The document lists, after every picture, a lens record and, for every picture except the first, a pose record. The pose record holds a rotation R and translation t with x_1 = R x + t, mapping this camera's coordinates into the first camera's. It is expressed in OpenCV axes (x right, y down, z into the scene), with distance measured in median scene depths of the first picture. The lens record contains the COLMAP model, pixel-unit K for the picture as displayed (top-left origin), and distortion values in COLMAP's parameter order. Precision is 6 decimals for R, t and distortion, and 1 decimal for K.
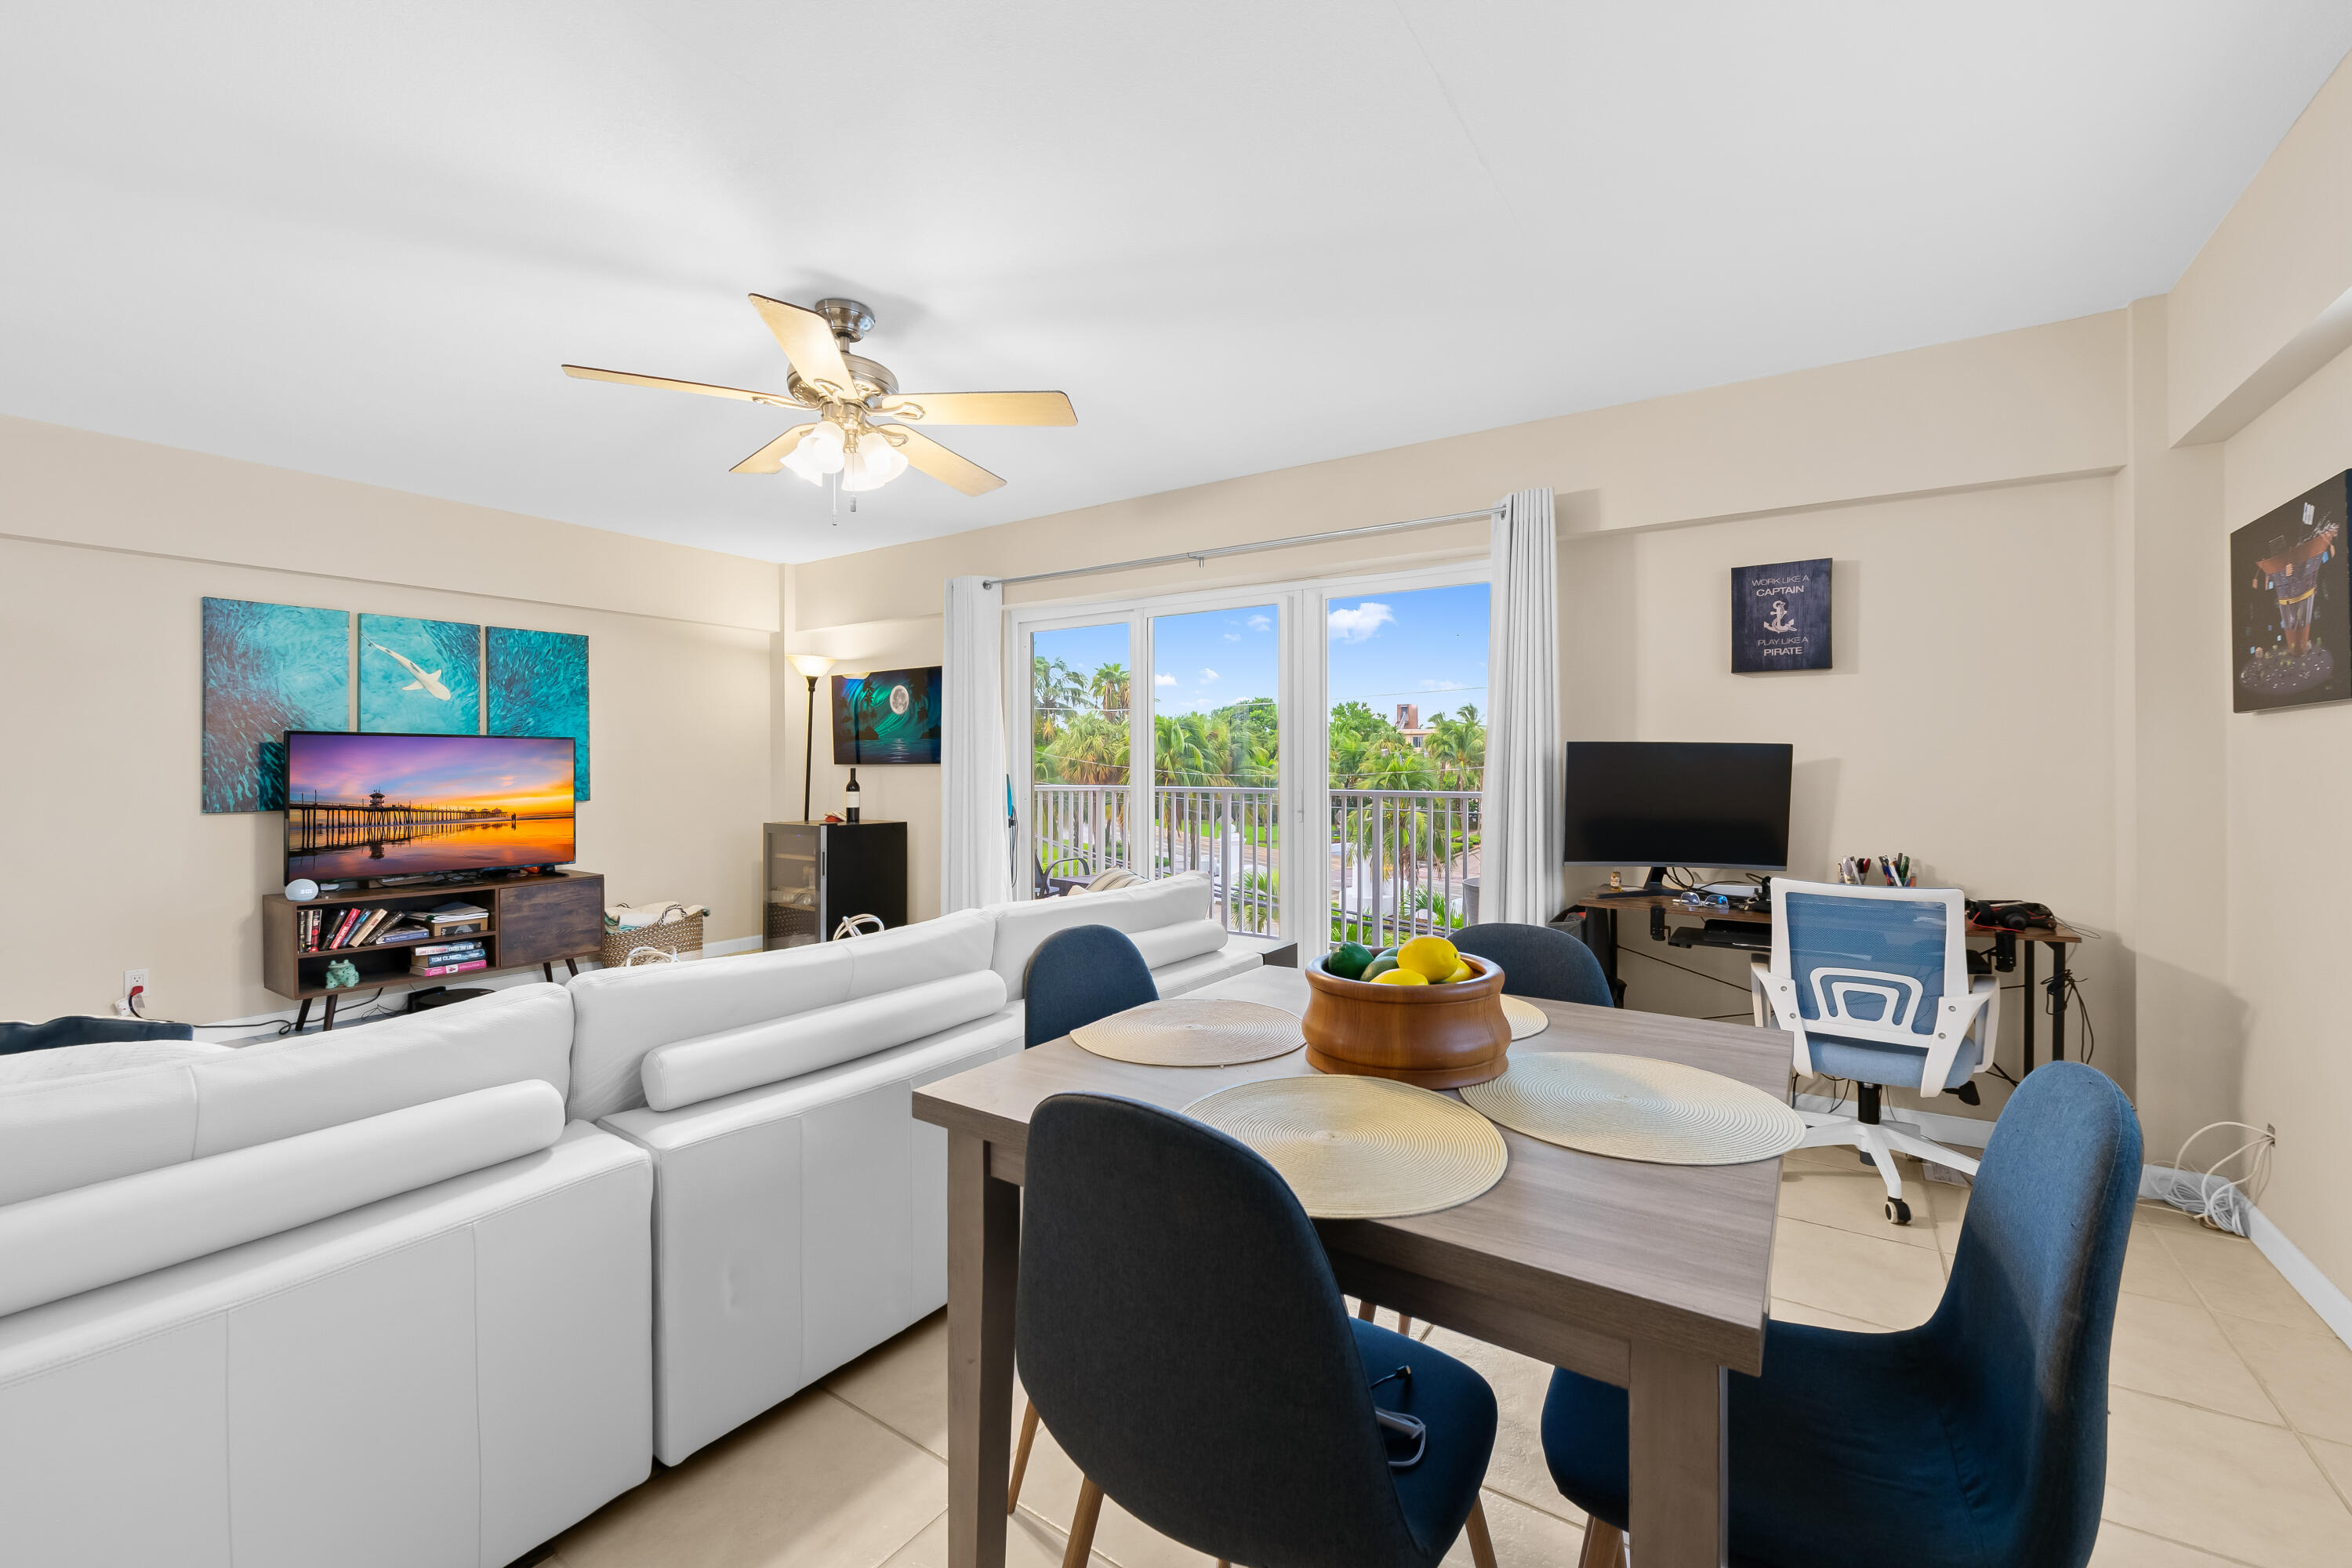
lens RADIAL K [[936.0, 0, 1195.3], [0, 936.0, 775.1], [0, 0, 1]] dist [0.003594, -0.004509]
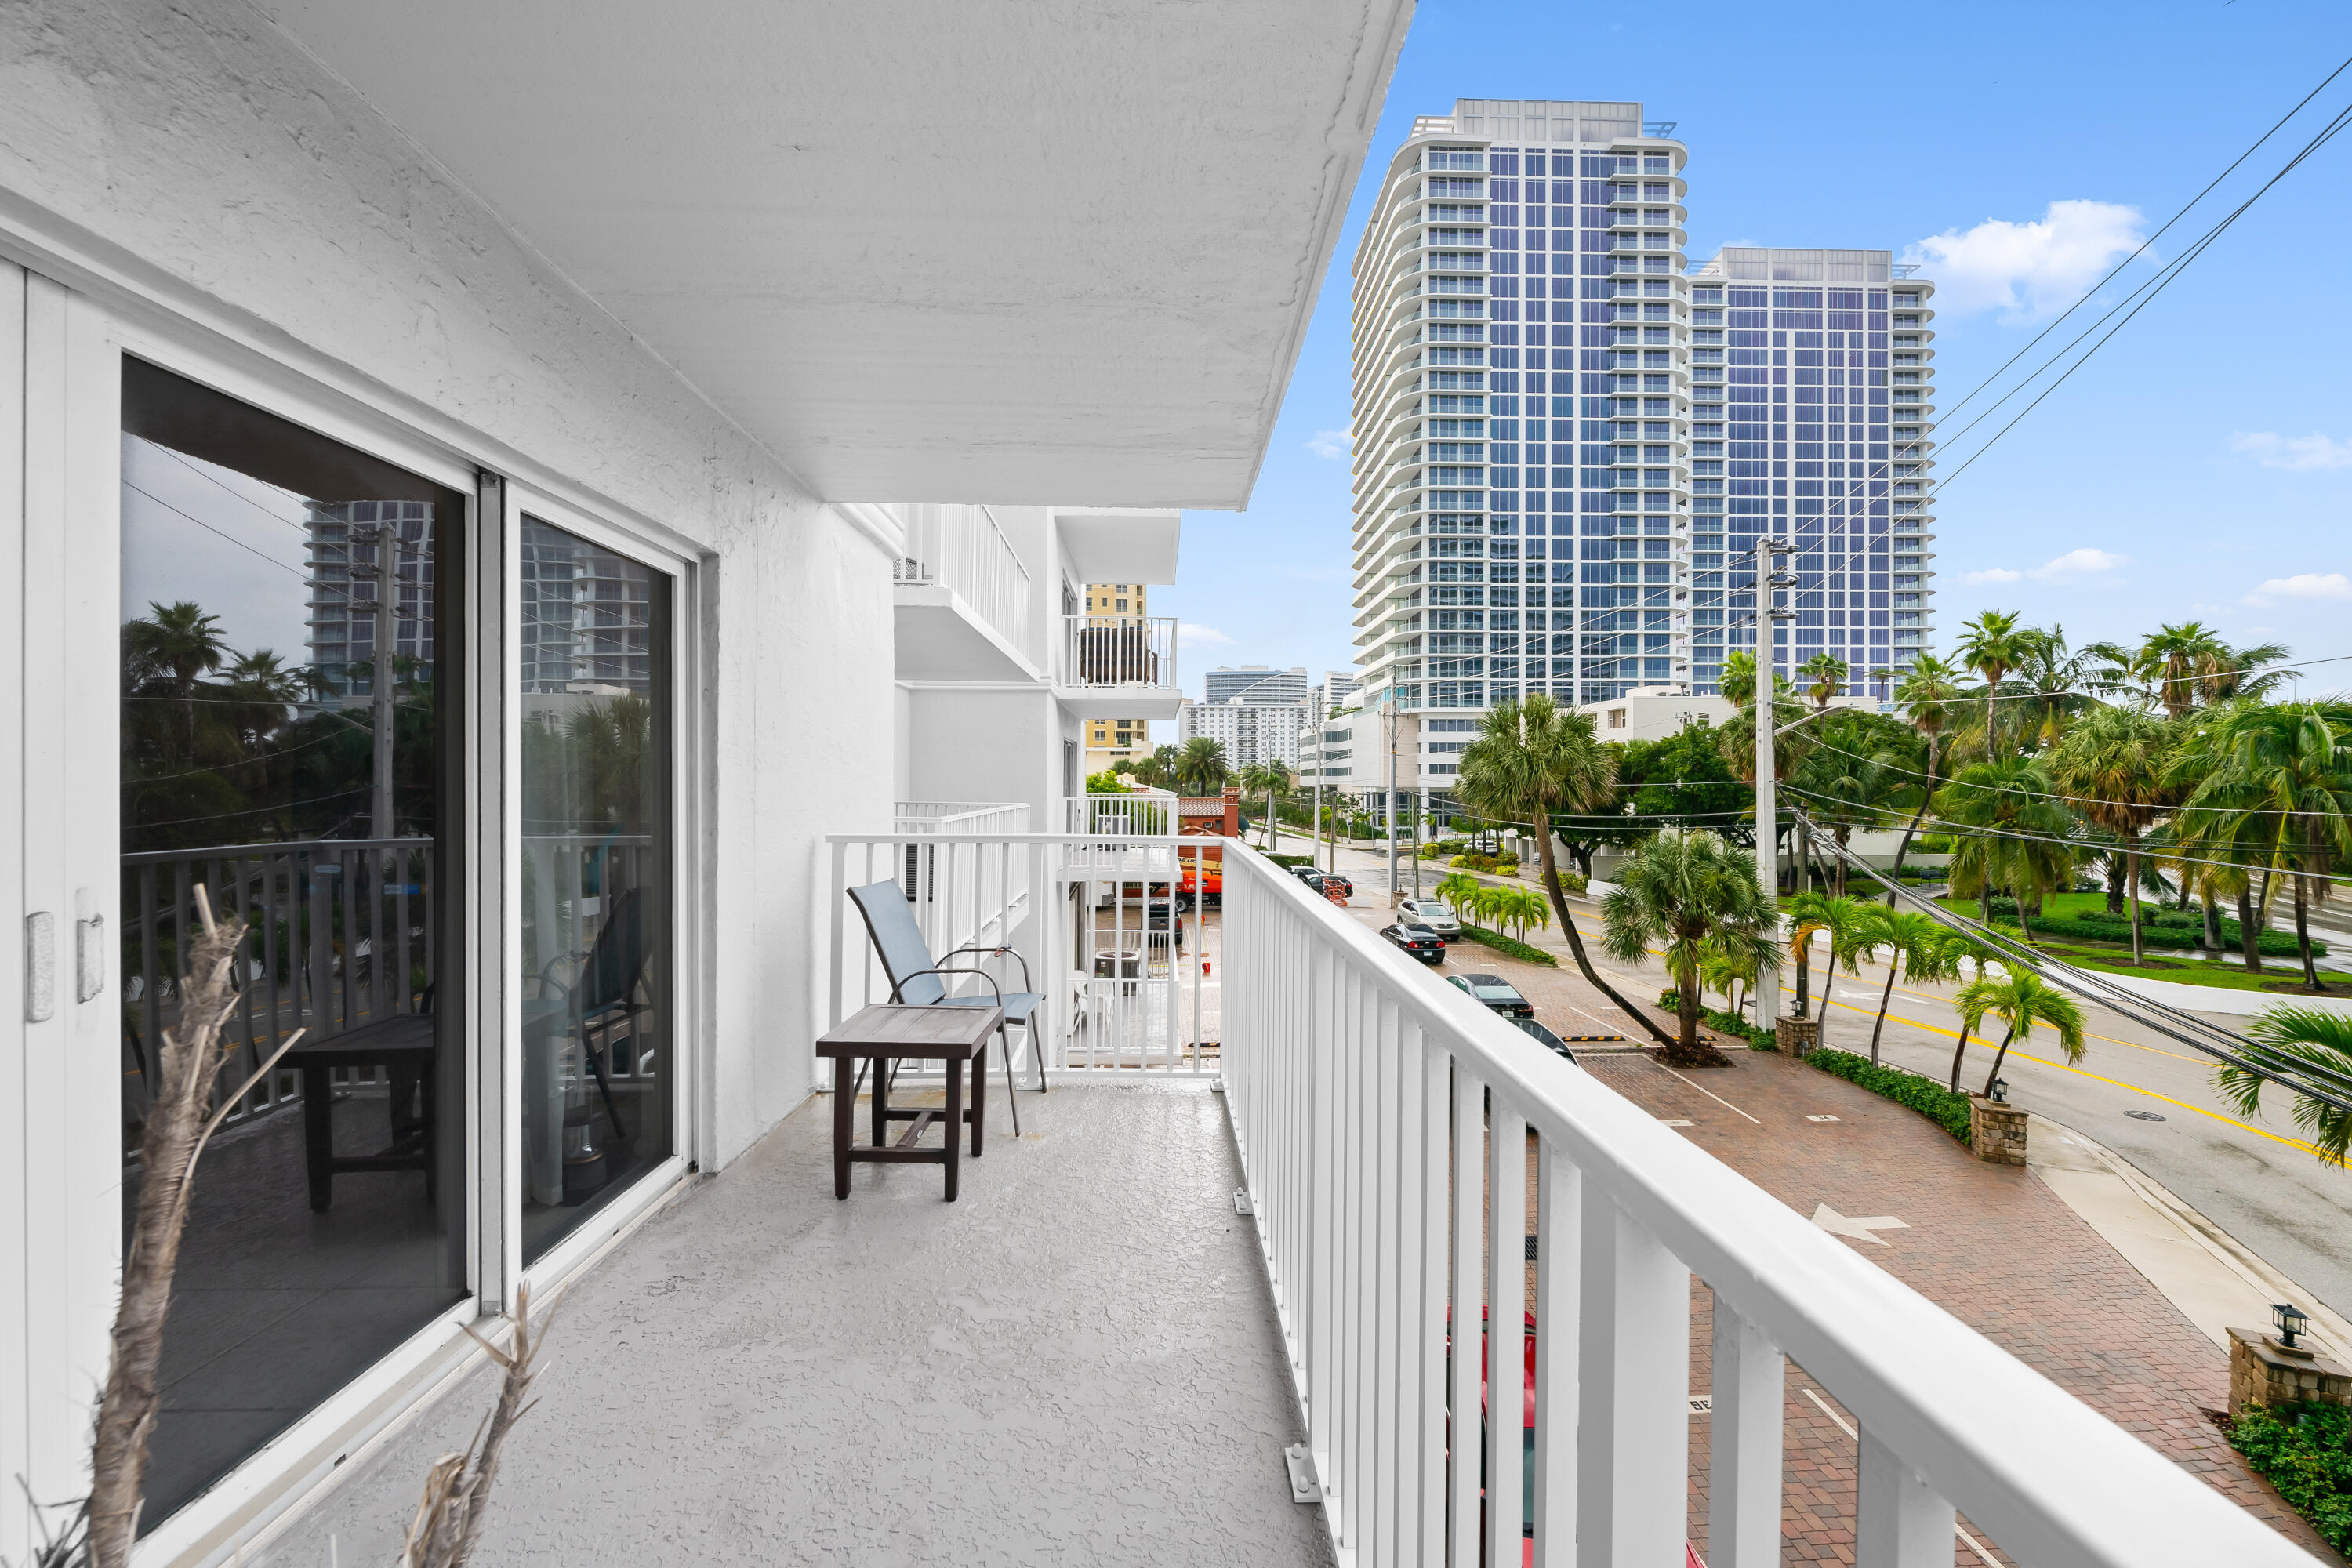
lens RADIAL K [[936.0, 0, 1184.2], [0, 936.0, 782.5], [0, 0, 1]] dist [0.003594, -0.004509]
pose [[0.571290, 0.000355, -0.820748, 0.454475], [-0.009078, 0.999941, -0.005886, -0.020576], [0.820698, 0.010813, 0.571260, 0.775407]]
